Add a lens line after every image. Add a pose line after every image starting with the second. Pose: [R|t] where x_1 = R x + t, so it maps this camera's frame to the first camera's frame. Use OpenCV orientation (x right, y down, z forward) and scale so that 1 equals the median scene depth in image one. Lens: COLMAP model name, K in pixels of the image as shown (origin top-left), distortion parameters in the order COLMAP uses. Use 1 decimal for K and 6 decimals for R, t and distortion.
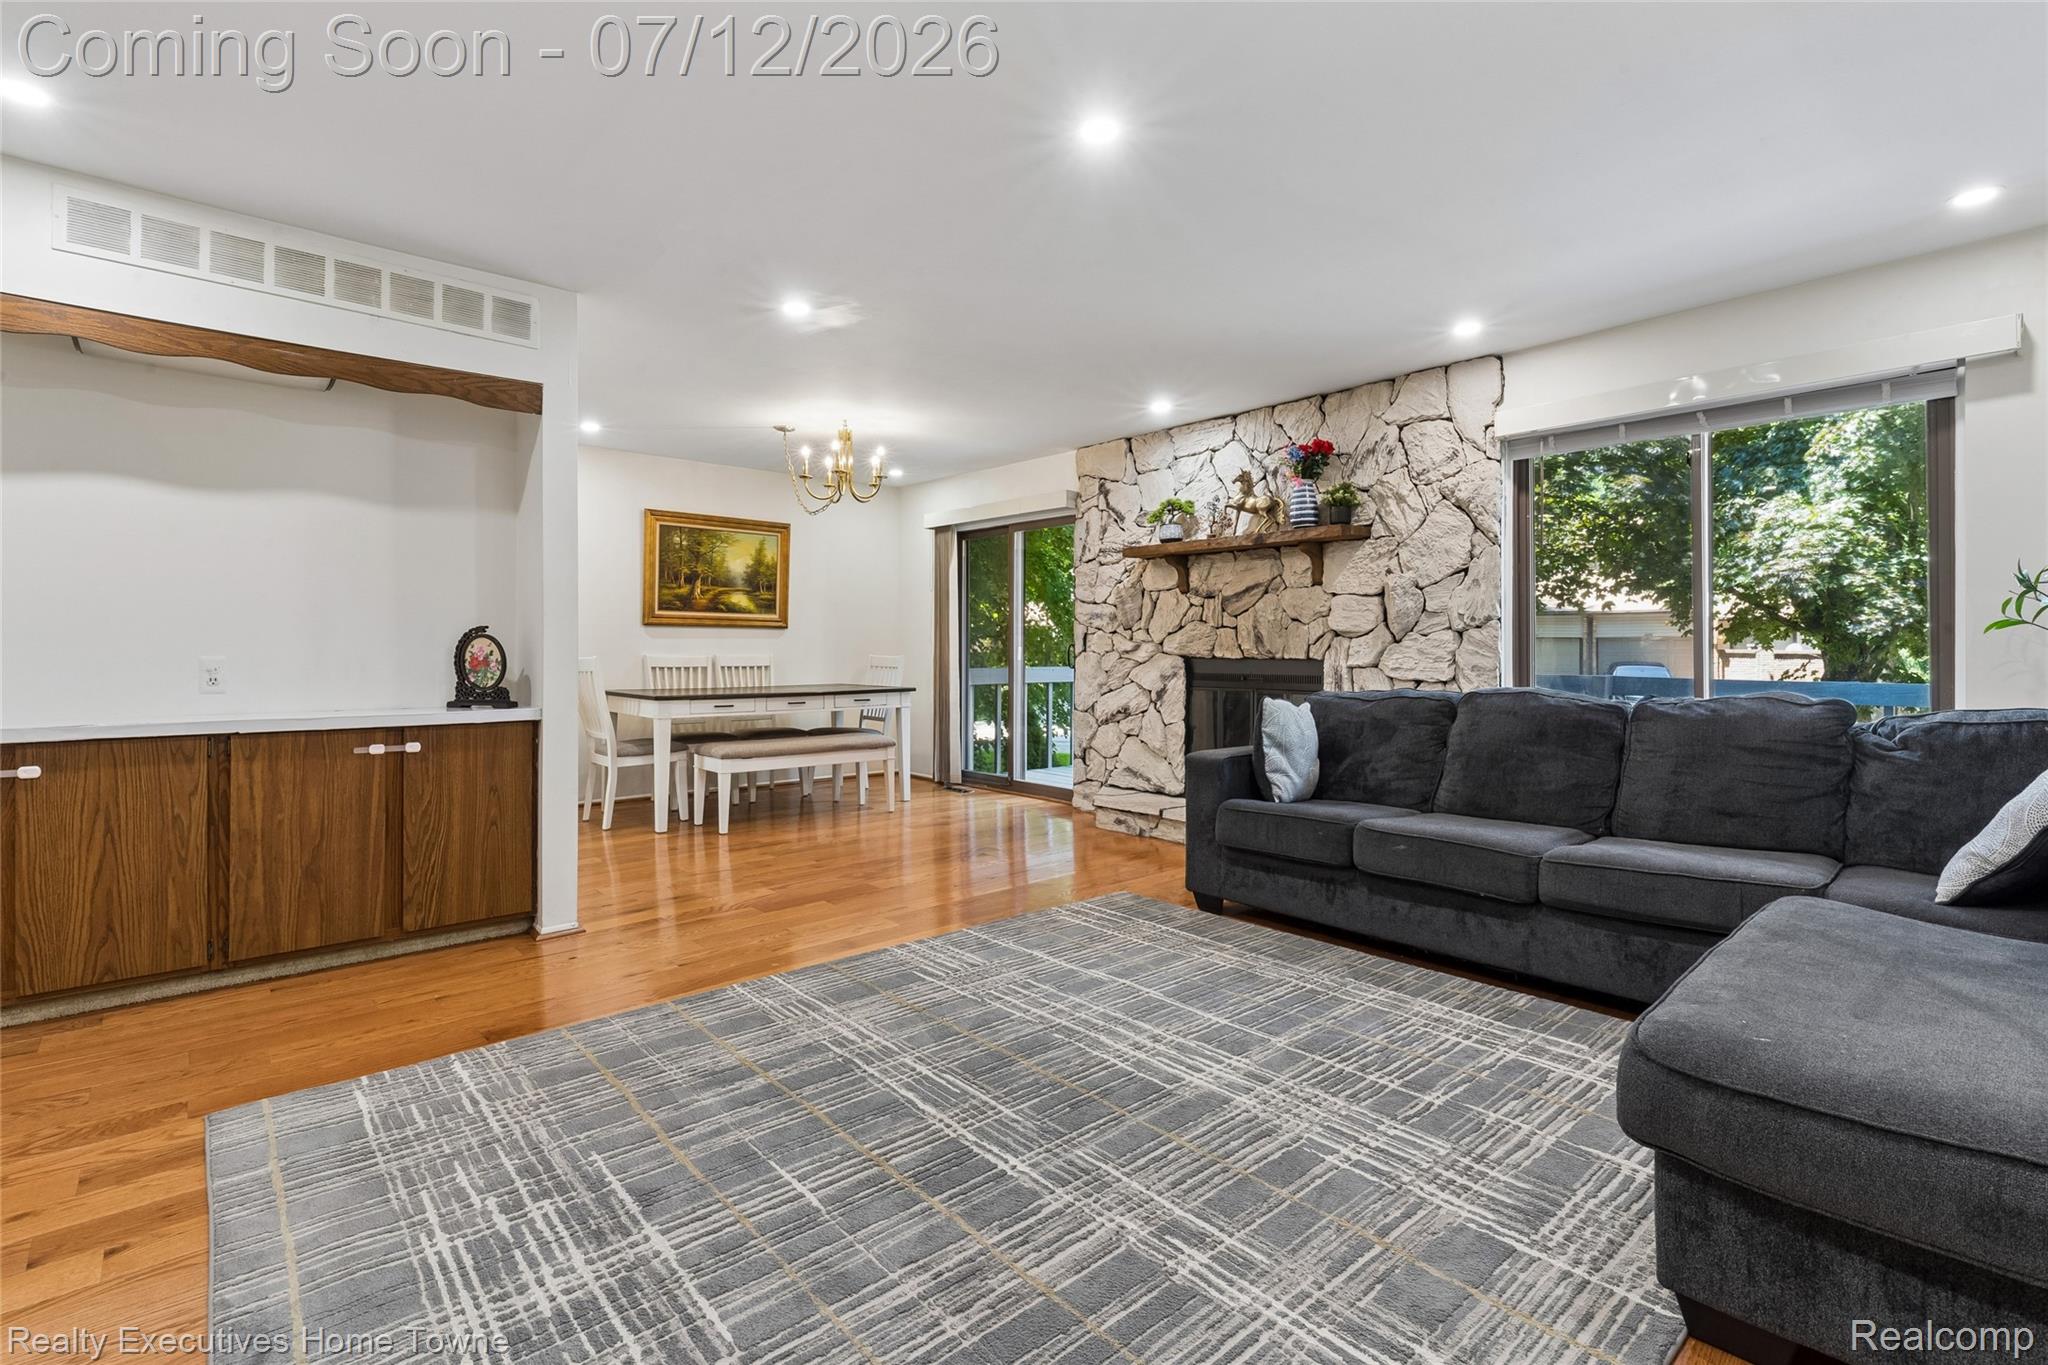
lens RADIAL K [[935.7, 0, 1027.2], [0, 935.7, 641.0], [0, 0, 1]] dist [-0.004943, 0.000381]
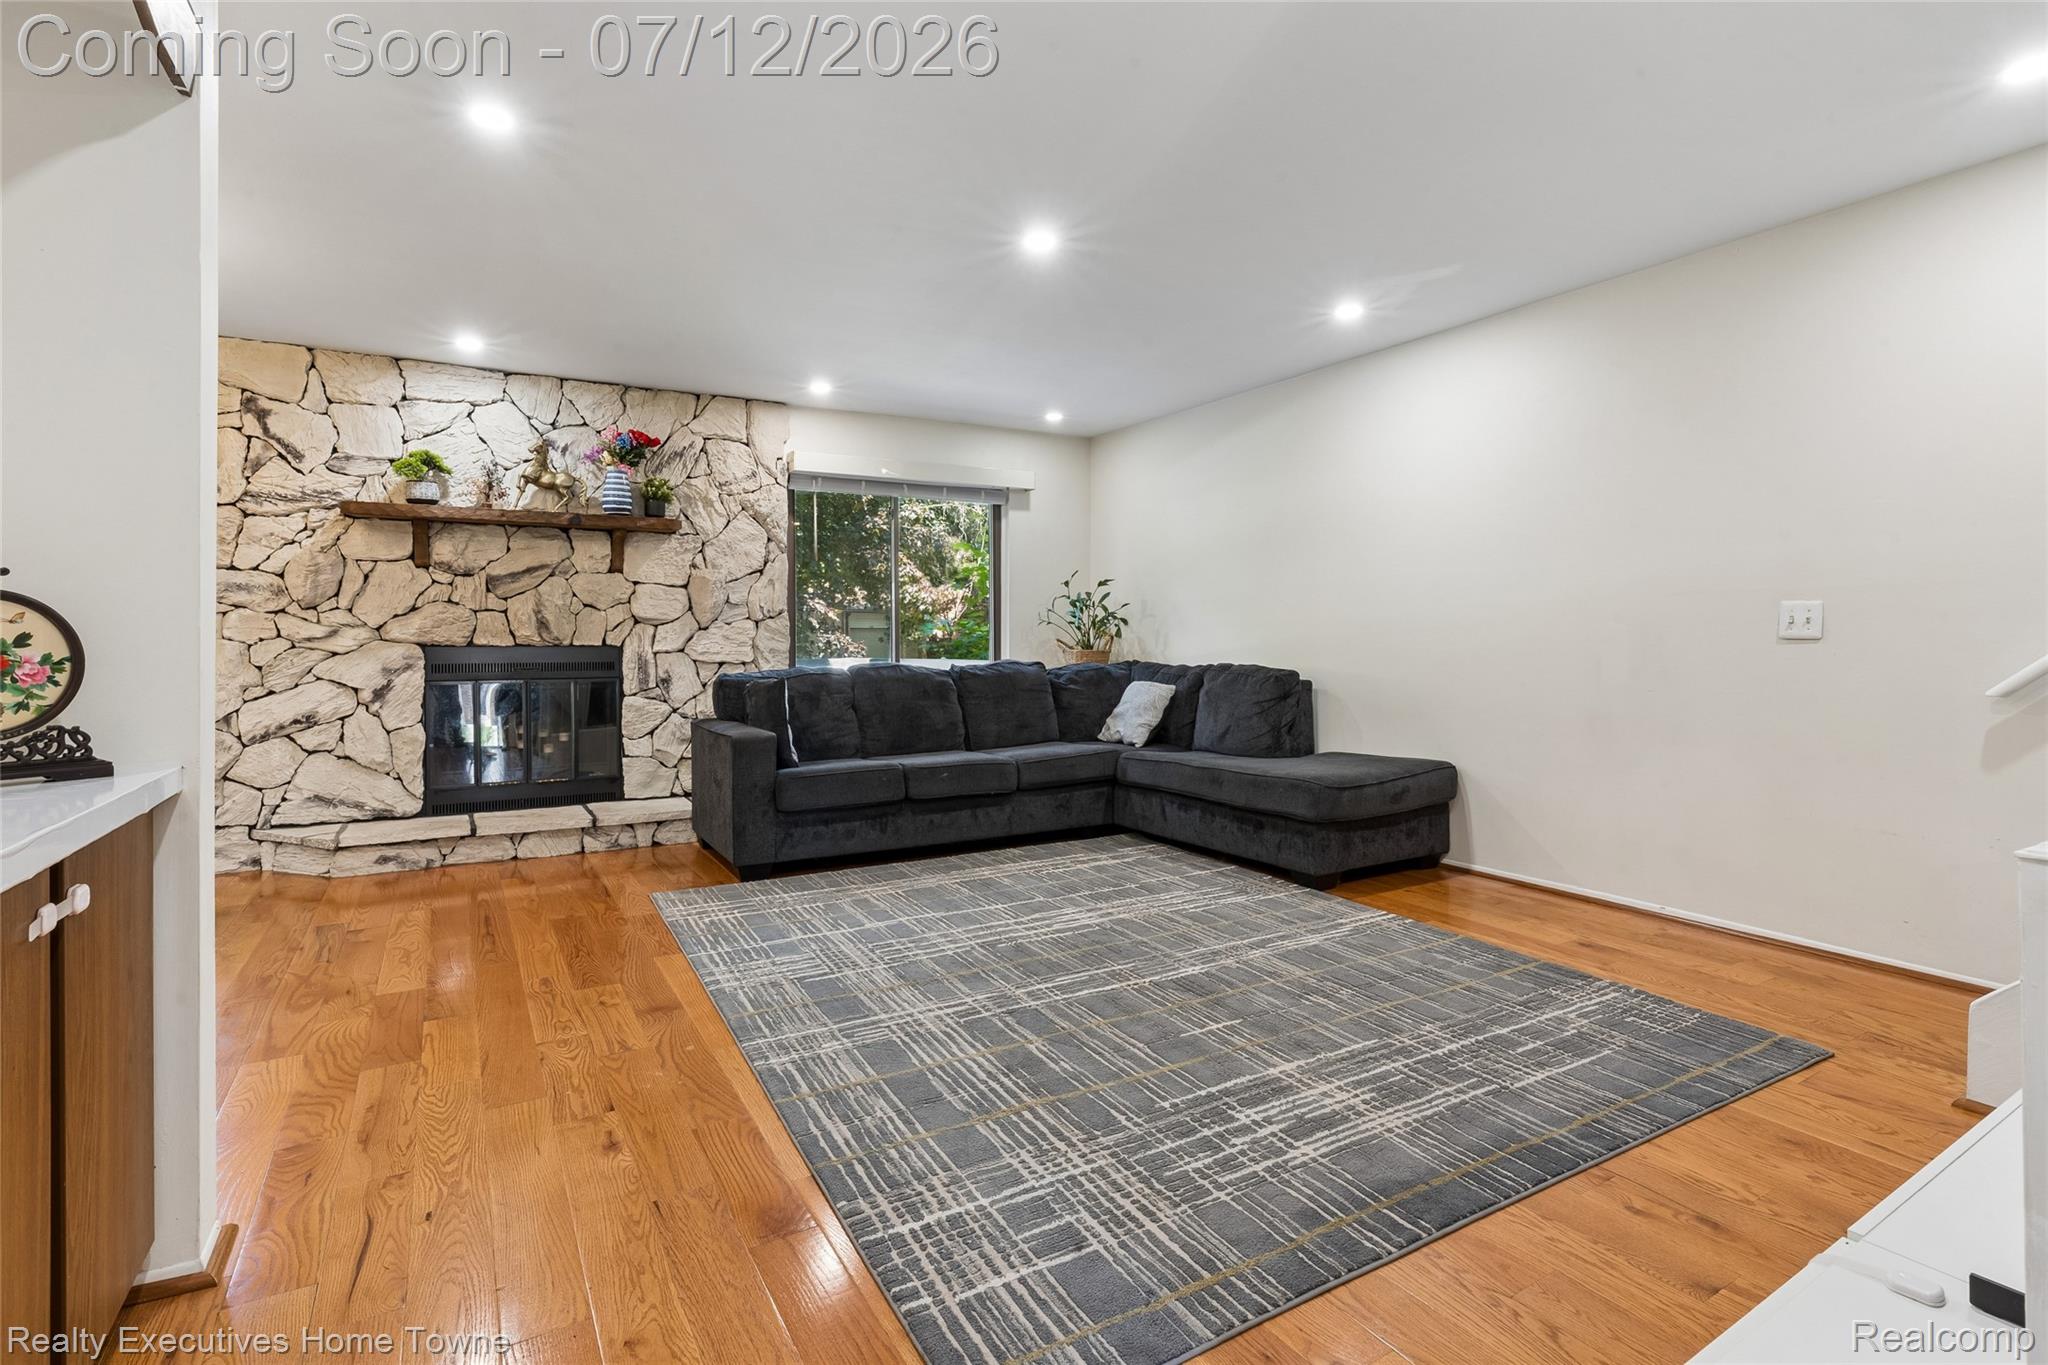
lens RADIAL K [[935.7, 0, 1027.2], [0, 935.7, 641.0], [0, 0, 1]] dist [-0.004943, 0.000381]
pose [[0.210512, -0.004444, 0.977581, -0.600803], [-0.008529, 0.999943, 0.006382, 0.004498], [-0.977554, -0.009682, 0.210462, 0.361396]]
